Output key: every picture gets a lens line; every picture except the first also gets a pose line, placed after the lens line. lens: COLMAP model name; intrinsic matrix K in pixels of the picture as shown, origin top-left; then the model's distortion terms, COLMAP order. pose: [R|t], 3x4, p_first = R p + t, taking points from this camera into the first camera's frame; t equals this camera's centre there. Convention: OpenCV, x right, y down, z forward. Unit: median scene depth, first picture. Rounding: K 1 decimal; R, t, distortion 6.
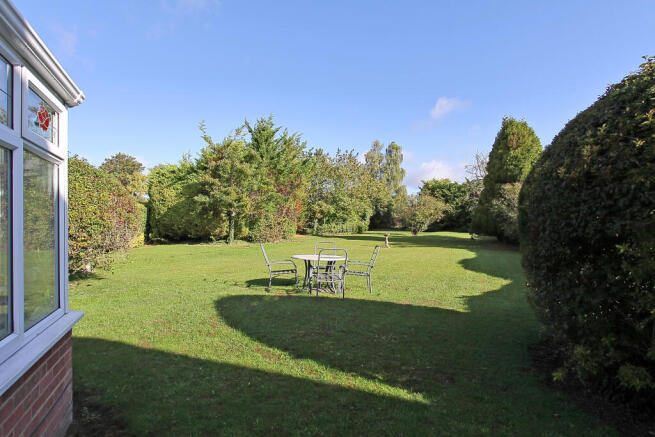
lens RADIAL K [[367.9, 0, 328.9], [0, 367.9, 219.0], [0, 0, 1]] dist [0.027793, -0.000046]
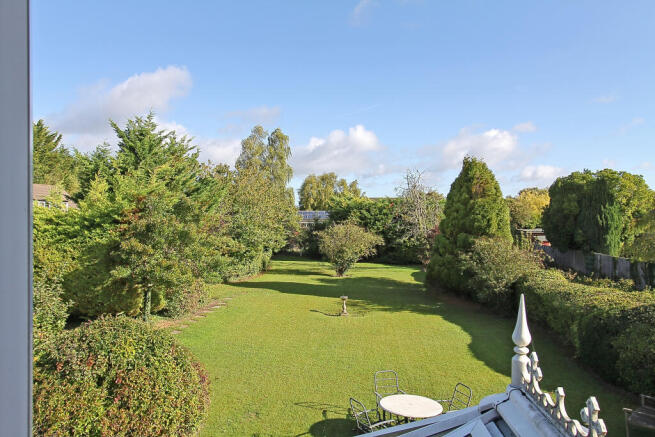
lens RADIAL K [[508.1, 0, 334.9], [0, 508.1, 237.0], [0, 0, 1]] dist [0.003172, 0.024064]
pose [[0.938319, -0.003022, 0.345757, -0.161105], [-0.014196, 0.998782, 0.047253, -0.092964], [-0.345479, -0.049247, 0.937133, -0.021021]]
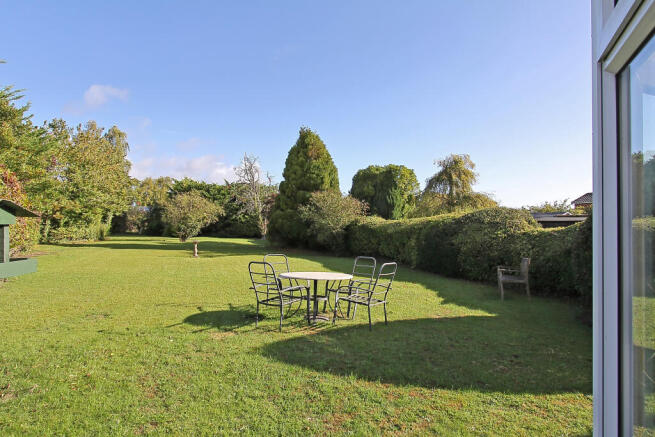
lens RADIAL K [[395.3, 0, 328.9], [0, 395.3, 222.7], [0, 0, 1]] dist [0.010784, 0.003270]
pose [[0.736536, 0.019866, 0.676106, -0.145684], [-0.020449, 0.999766, -0.007099, -0.000198], [-0.676089, -0.008597, 0.736770, 0.092736]]
